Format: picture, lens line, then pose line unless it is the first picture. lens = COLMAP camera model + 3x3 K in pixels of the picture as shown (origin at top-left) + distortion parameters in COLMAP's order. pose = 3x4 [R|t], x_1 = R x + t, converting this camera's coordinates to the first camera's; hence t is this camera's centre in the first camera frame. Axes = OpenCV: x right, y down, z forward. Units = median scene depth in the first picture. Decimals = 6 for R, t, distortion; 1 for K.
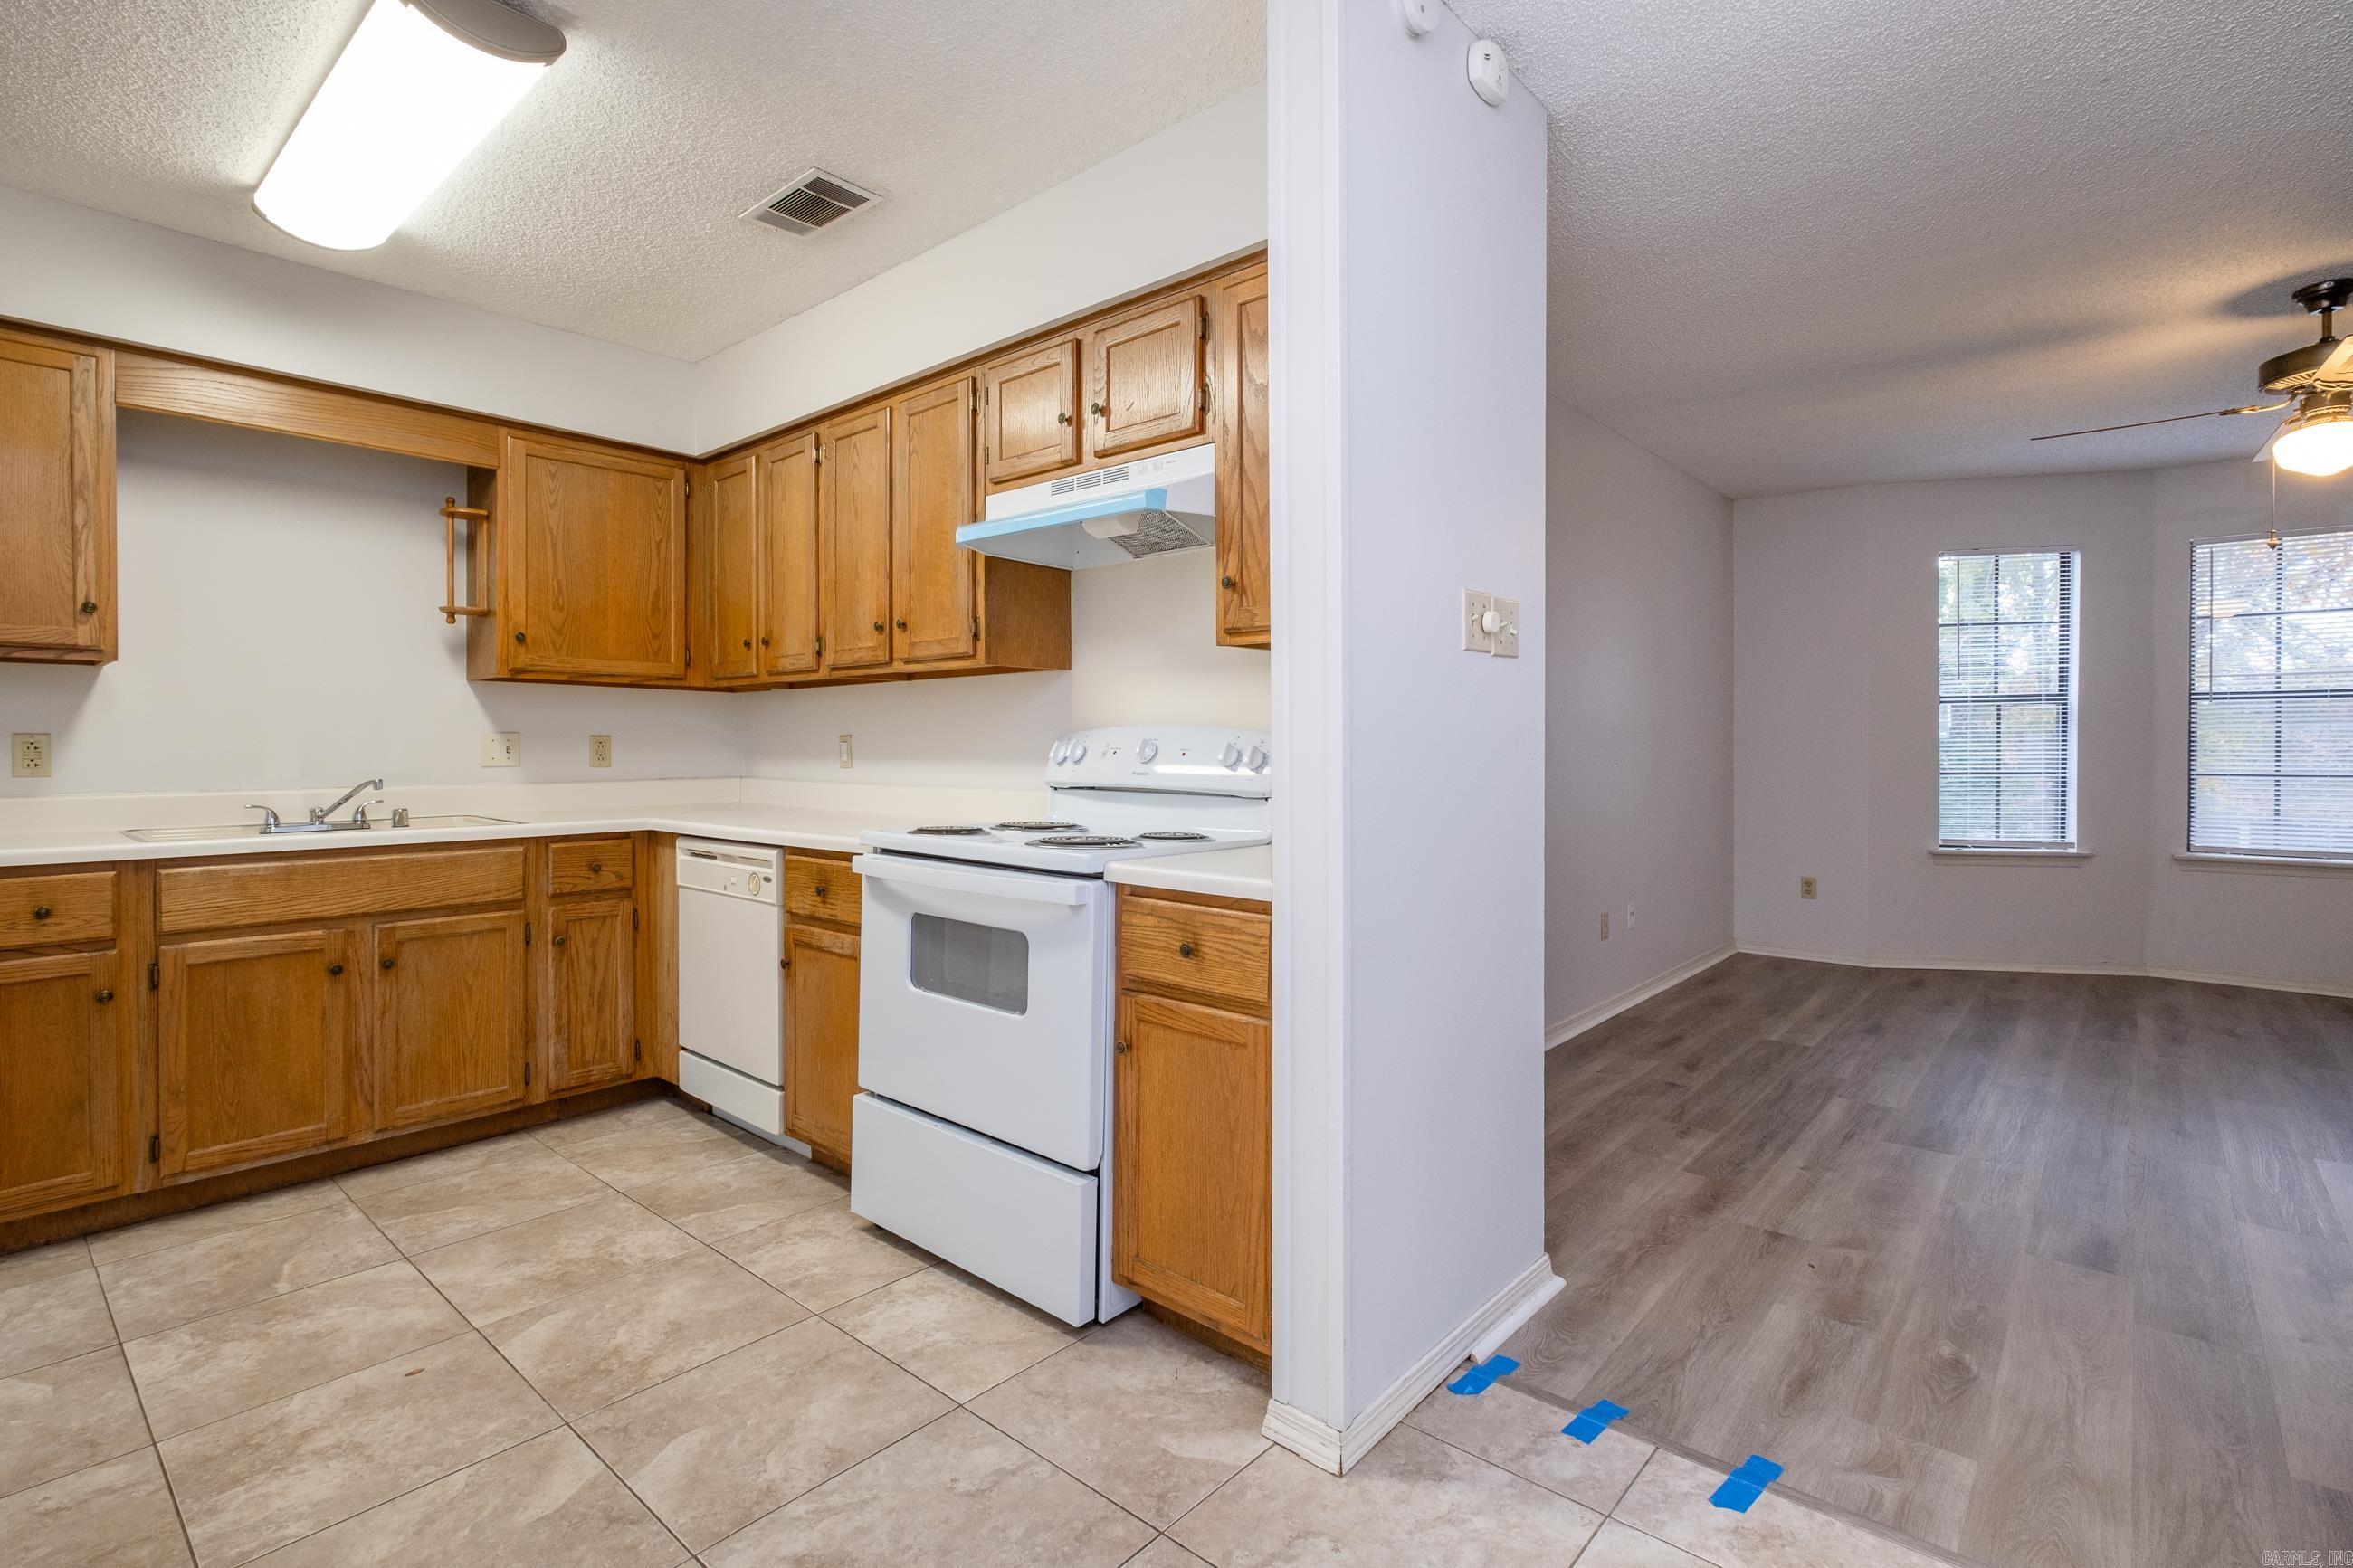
lens RADIAL K [[1103.0, 0, 1175.4], [0, 1103.0, 762.1], [0, 0, 1]] dist [-0.000324, -0.001482]
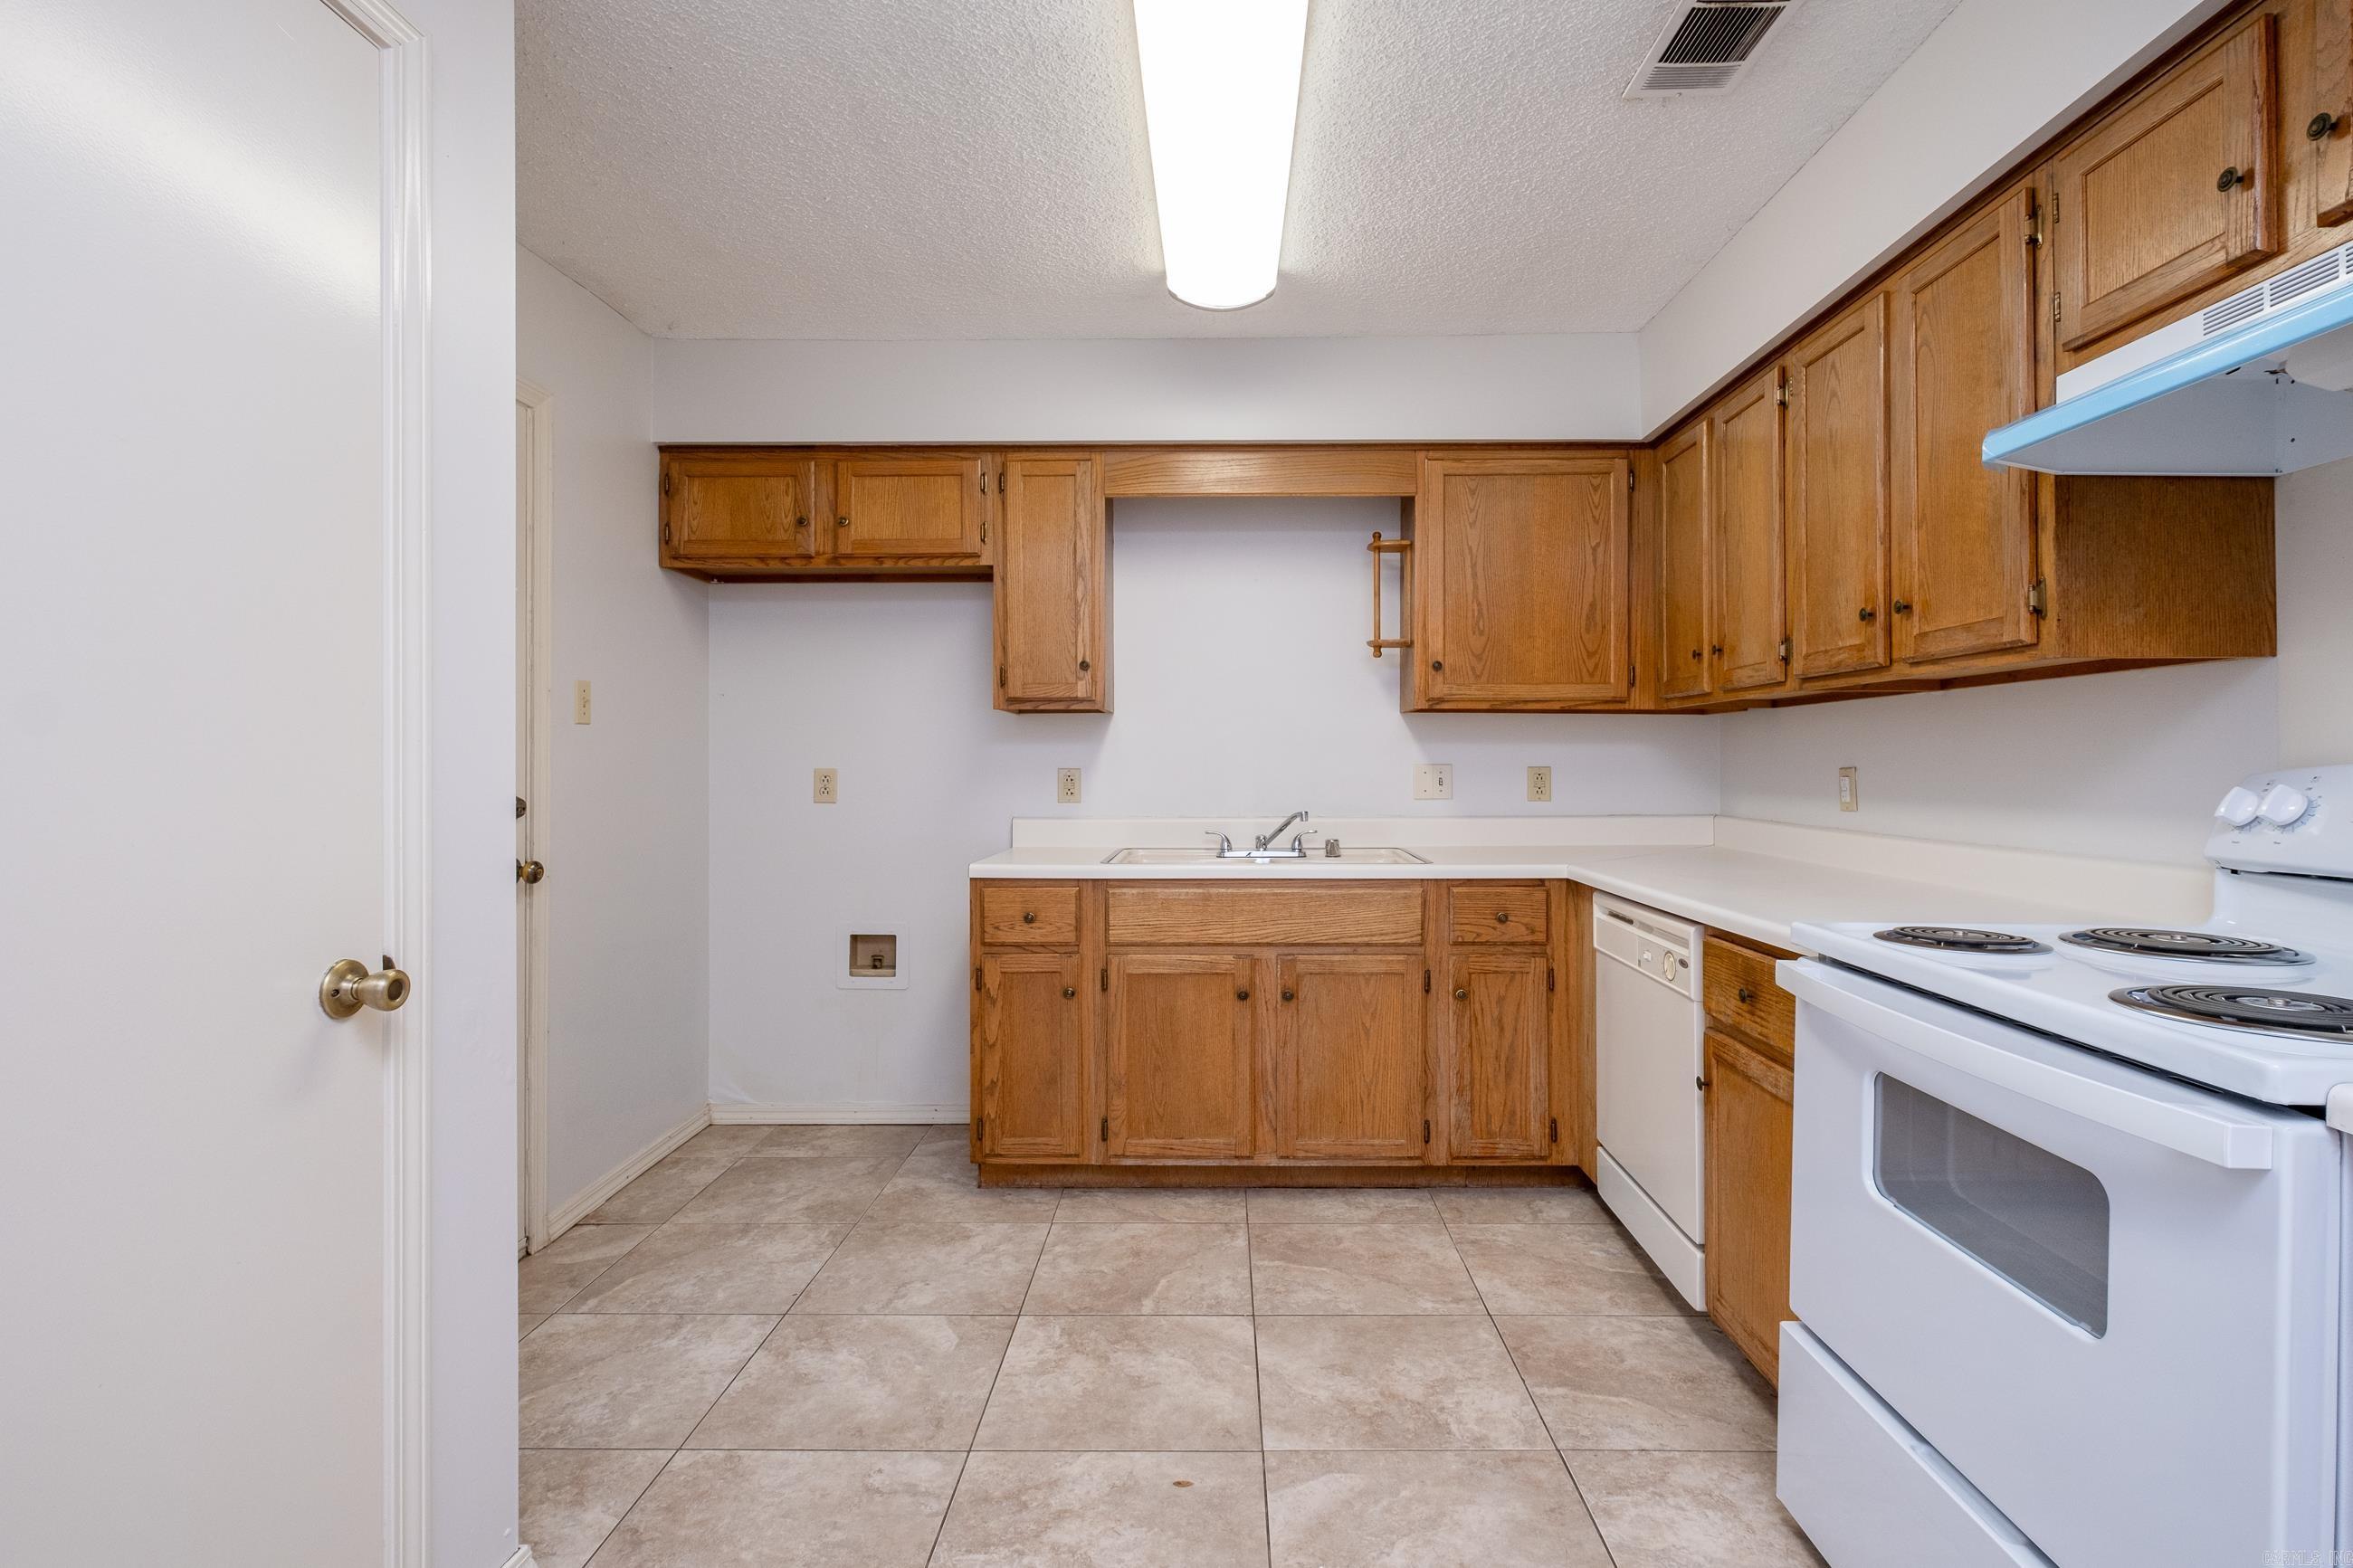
lens RADIAL K [[1103.0, 0, 1088.5], [0, 1103.0, 753.3], [0, 0, 1]] dist [-0.000324, -0.001482]
pose [[0.589875, -0.004119, -0.807484, -0.000790], [-0.017905, 0.999674, -0.018179, -0.017467], [0.807296, 0.025182, 0.589609, 0.232695]]
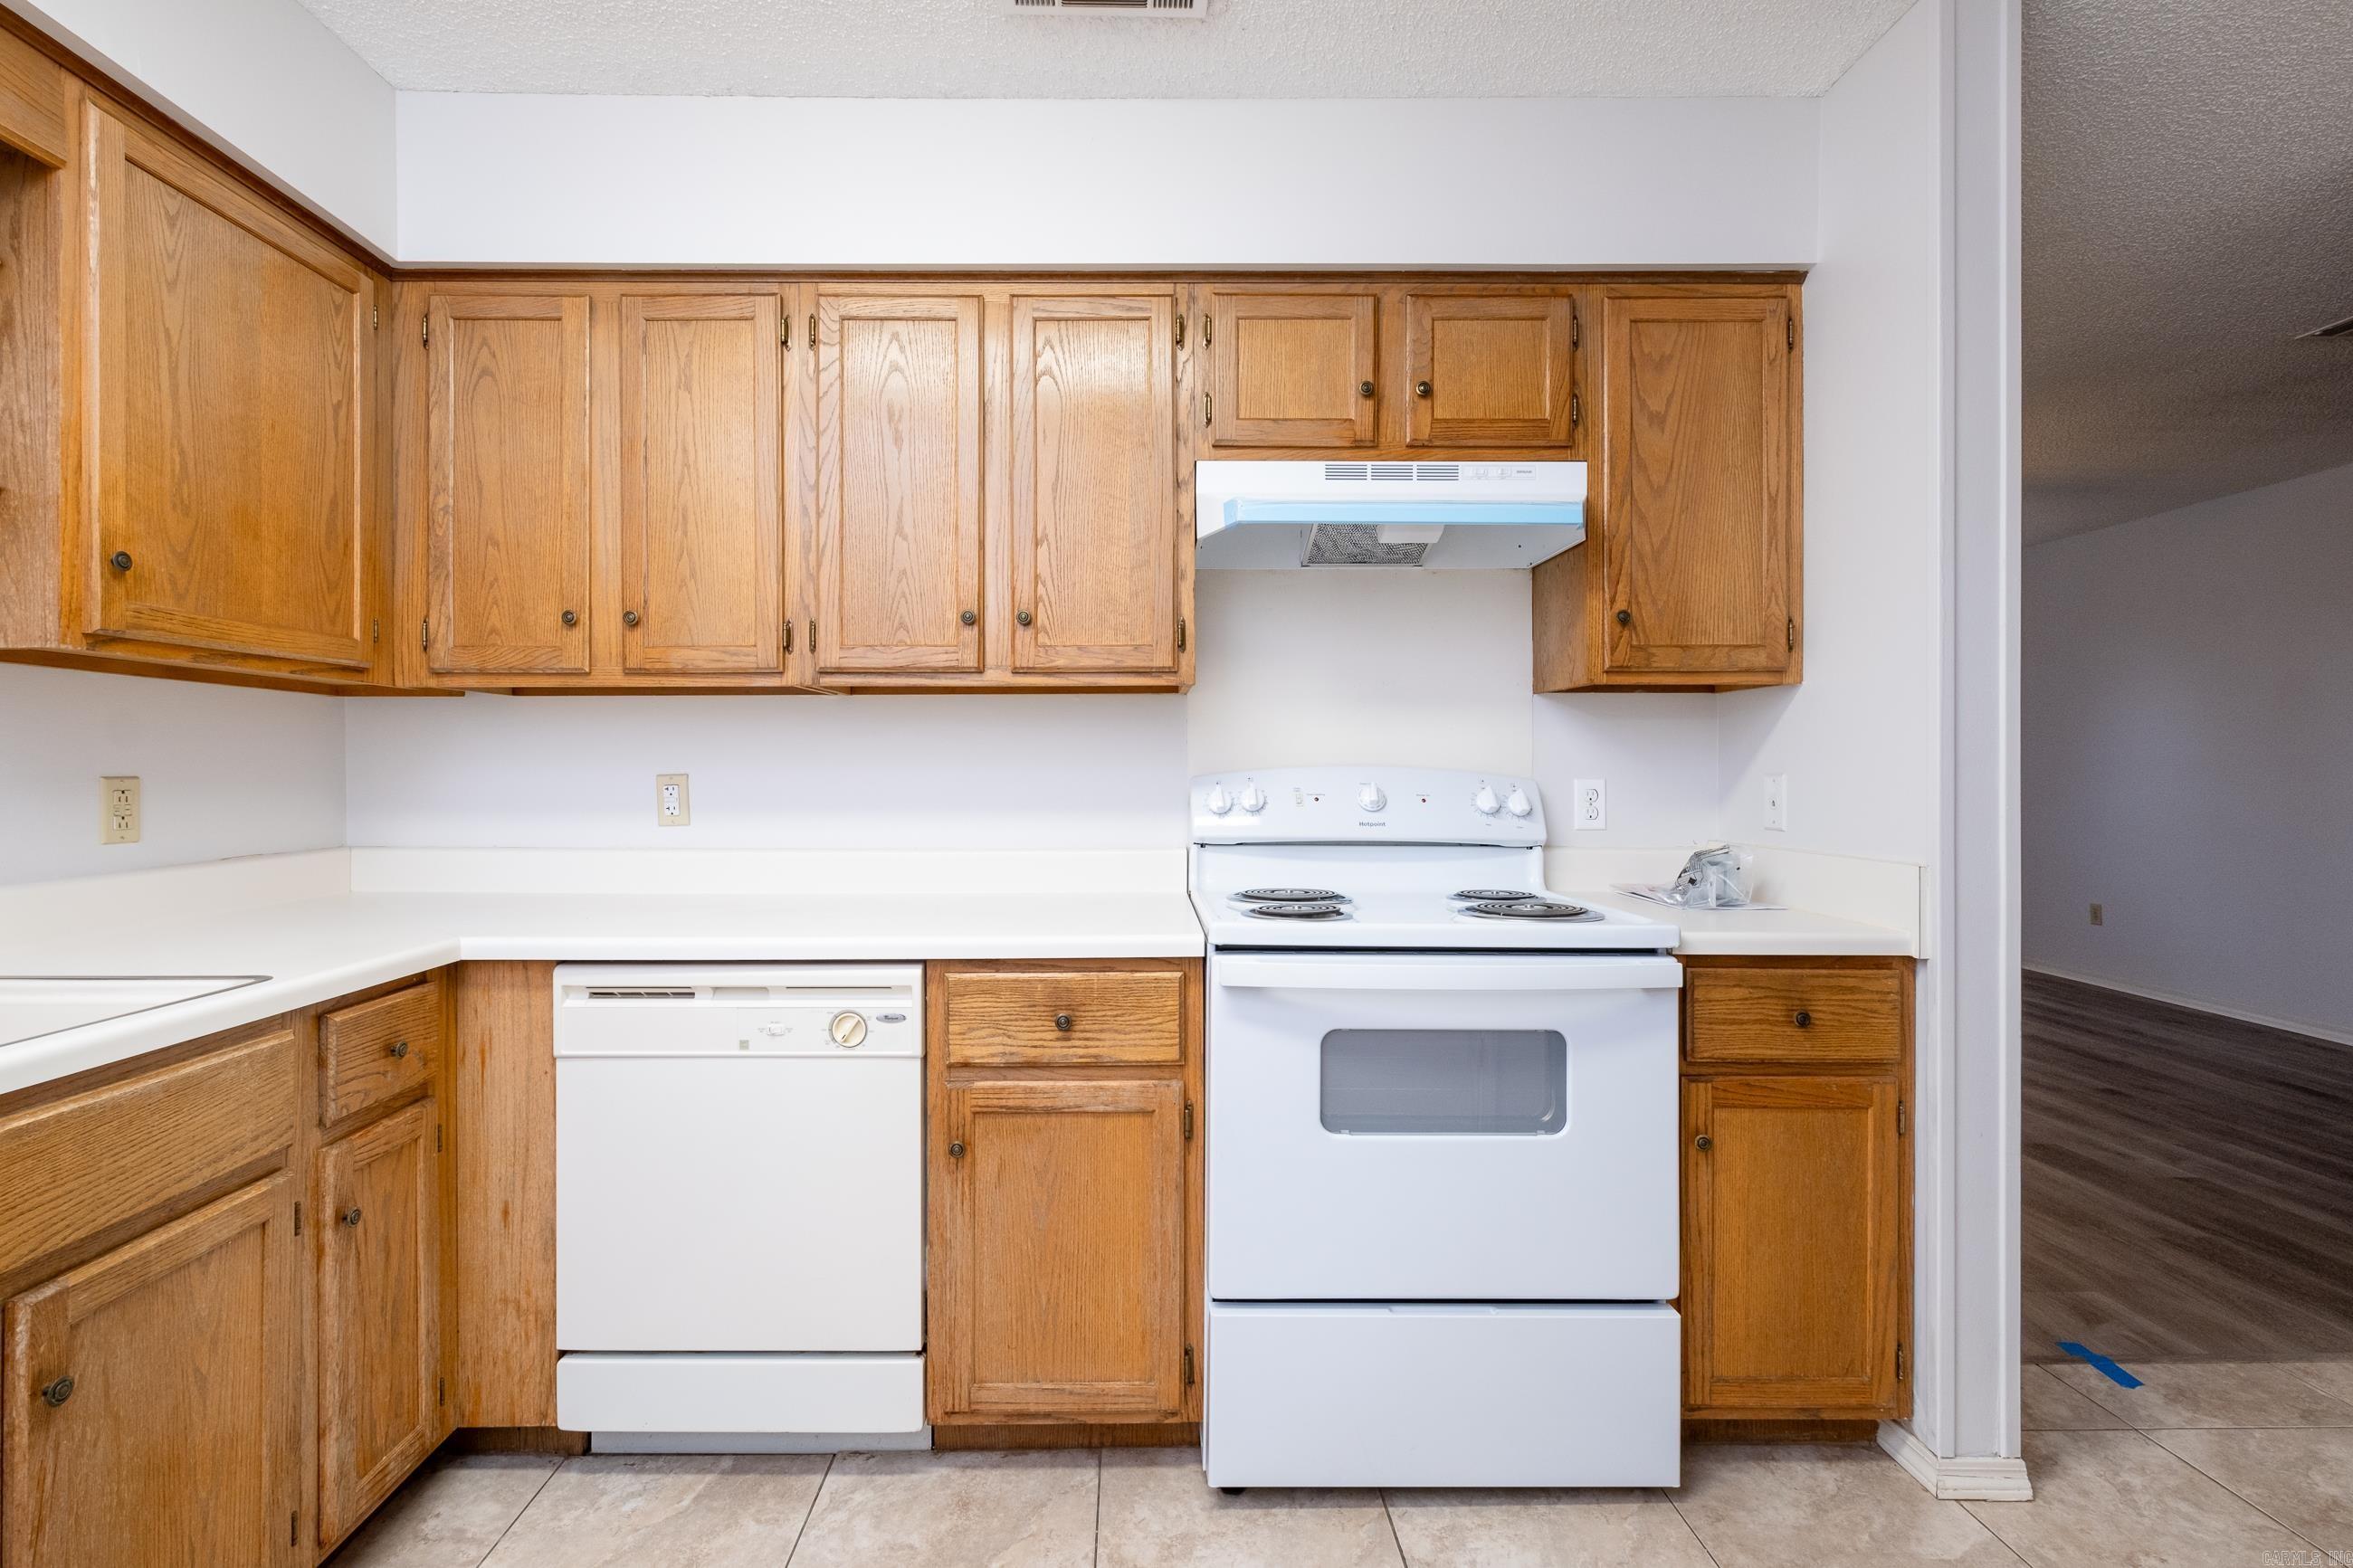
lens RADIAL K [[1120.6, 0, 1120.5], [0, 1120.6, 766.9], [0, 0, 1]] dist [-0.002501, 0.001433]
pose [[0.739137, -0.002002, 0.673552, -0.721367], [0.010053, 0.999917, -0.008060, -0.027188], [-0.673480, 0.012729, 0.739096, 0.473517]]
